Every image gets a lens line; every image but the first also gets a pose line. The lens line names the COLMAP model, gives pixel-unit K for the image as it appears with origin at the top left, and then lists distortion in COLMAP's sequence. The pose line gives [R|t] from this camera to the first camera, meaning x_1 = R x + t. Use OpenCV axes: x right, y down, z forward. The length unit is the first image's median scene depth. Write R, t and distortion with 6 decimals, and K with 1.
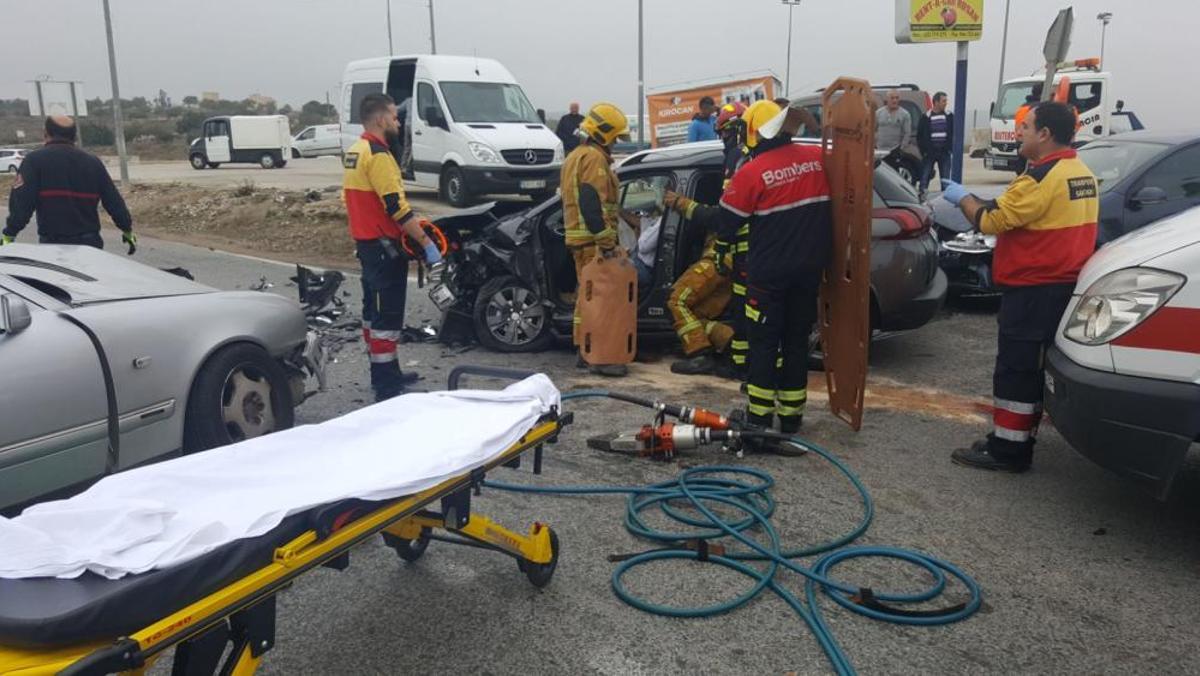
lens RADIAL K [[886.7, 0, 601.0], [0, 886.7, 353.4], [0, 0, 1]] dist [0.190242, -0.410842]
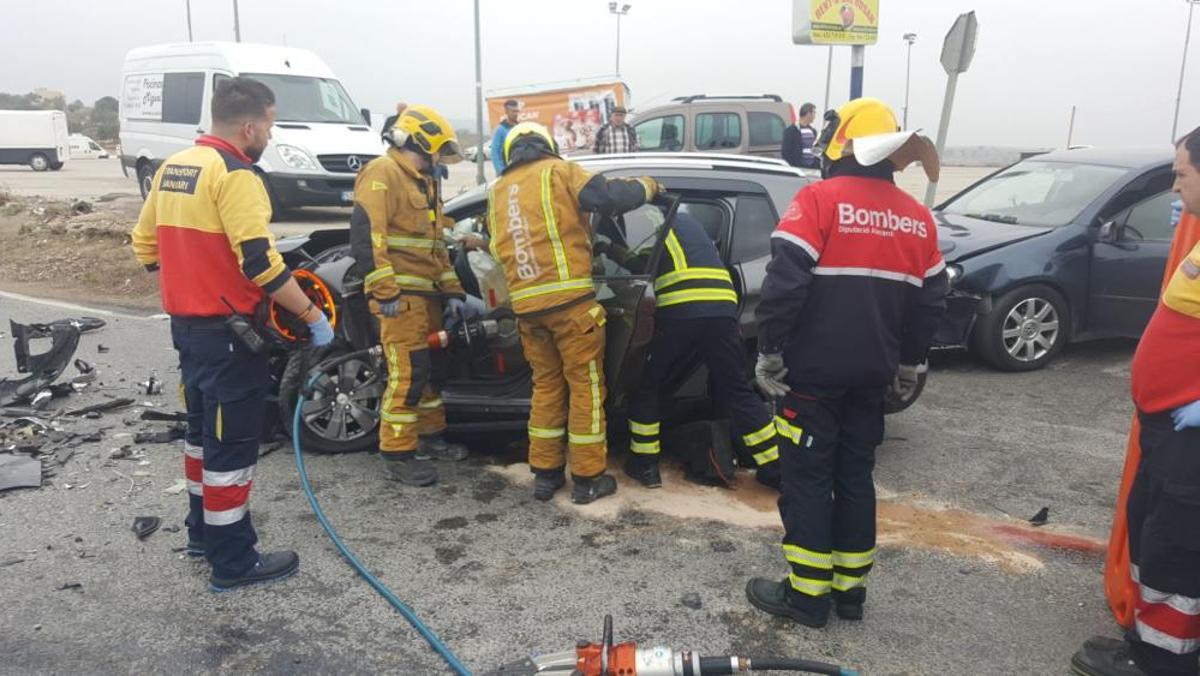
lens RADIAL K [[886.6, 0, 586.2], [0, 886.6, 340.1], [0, 0, 1]] dist [0.111612, -0.190232]
pose [[0.984355, -0.018263, 0.175248, -0.014289], [0.021646, 0.999614, -0.017414, -0.033210], [-0.174862, 0.020935, 0.984370, 0.130450]]
